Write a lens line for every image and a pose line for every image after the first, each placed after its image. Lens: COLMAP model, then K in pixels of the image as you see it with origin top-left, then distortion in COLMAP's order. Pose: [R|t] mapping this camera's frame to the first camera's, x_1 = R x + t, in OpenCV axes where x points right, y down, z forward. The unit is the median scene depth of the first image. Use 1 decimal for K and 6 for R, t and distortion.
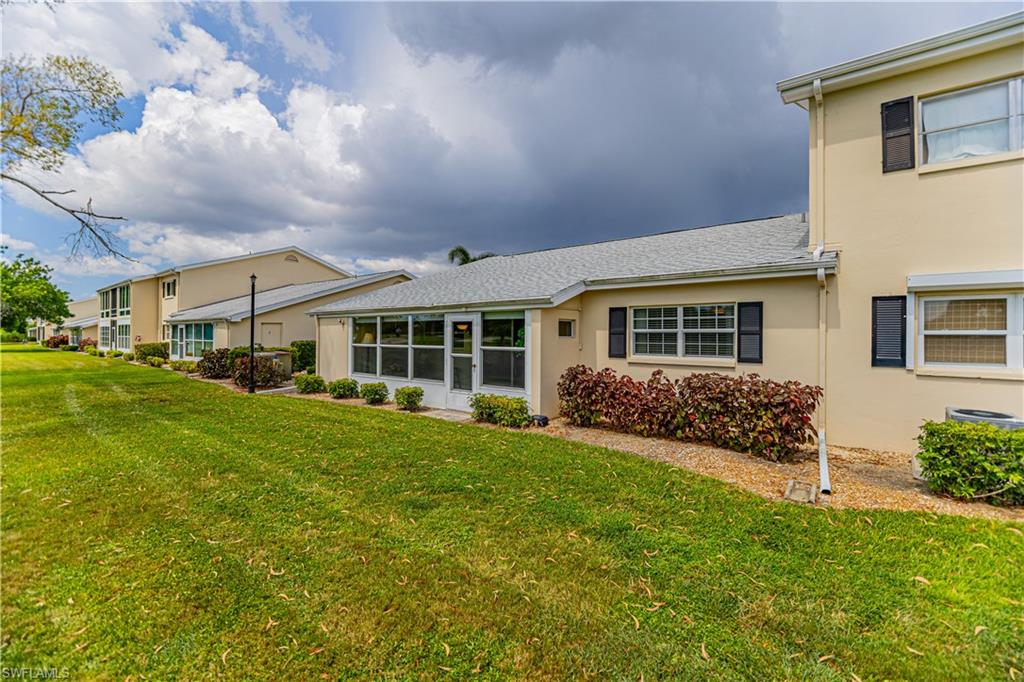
lens RADIAL K [[440.0, 0, 511.0], [0, 440.0, 334.7], [0, 0, 1]] dist [-0.003897, -0.001061]
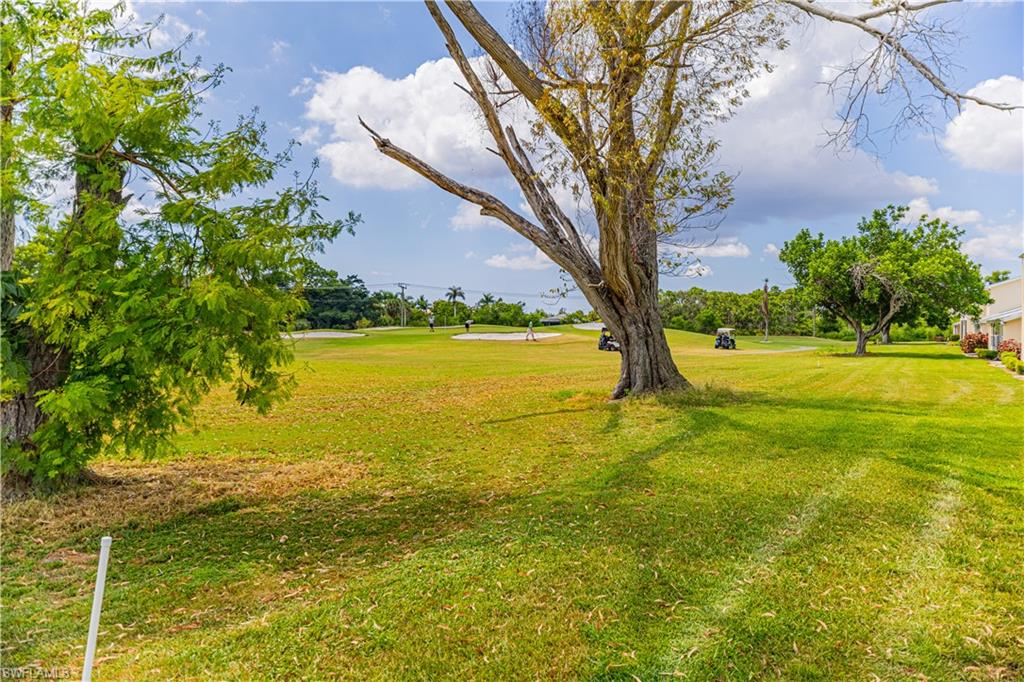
lens RADIAL K [[669.1, 0, 512.1], [0, 669.1, 331.0], [0, 0, 1]] dist [0.001195, 0.000812]
pose [[0.132235, 0.009768, -0.991170, -0.524043], [-0.012861, 0.999884, 0.008138, -0.006305], [0.991135, 0.011671, 0.132345, 0.716474]]
